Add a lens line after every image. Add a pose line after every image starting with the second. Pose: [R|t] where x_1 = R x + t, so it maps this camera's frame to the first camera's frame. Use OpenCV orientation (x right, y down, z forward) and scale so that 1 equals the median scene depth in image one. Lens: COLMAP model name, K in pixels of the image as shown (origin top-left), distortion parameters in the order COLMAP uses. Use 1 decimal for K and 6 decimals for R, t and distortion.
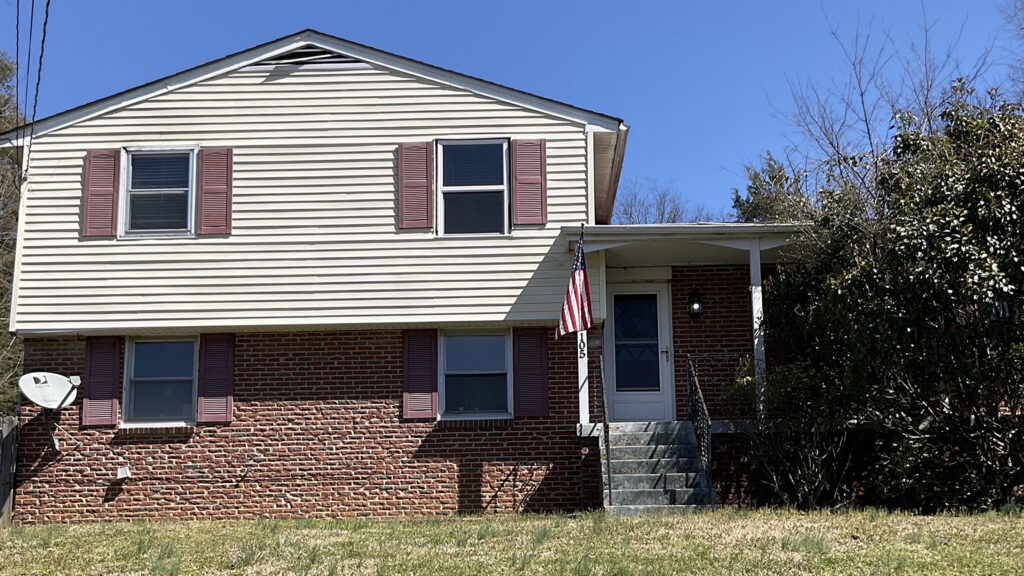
lens RADIAL K [[1138.4, 0, 512.4], [0, 1138.4, 375.0], [0, 0, 1]] dist [0.134494, -0.270592]
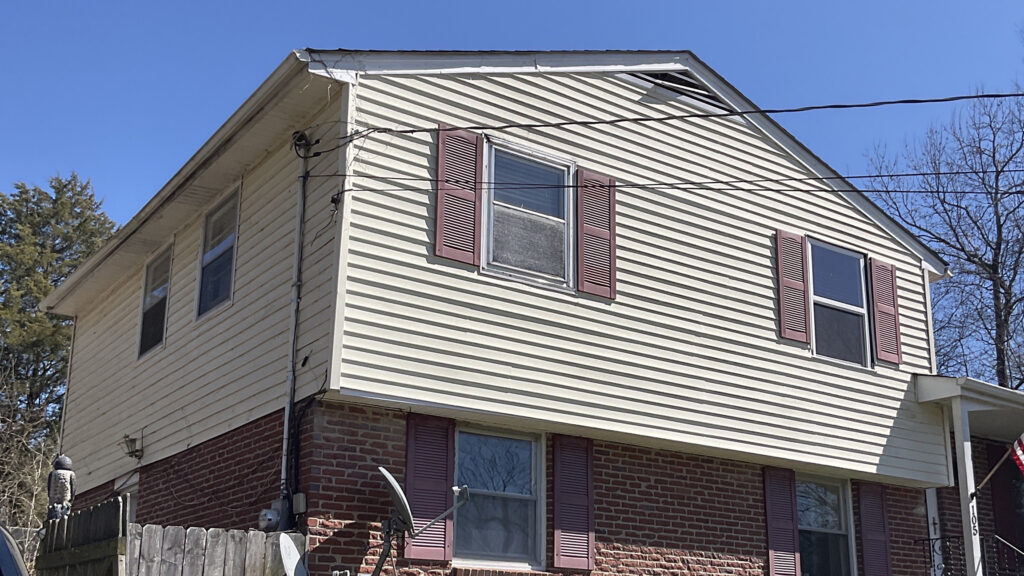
lens RADIAL K [[1138.4, 0, 512.4], [0, 1138.4, 375.0], [0, 0, 1]] dist [0.134494, -0.270592]
pose [[0.791925, 0.169004, 0.586764, -0.694928], [-0.134178, 0.985612, -0.102791, 0.002403], [-0.595694, 0.002672, 0.803207, 0.476562]]
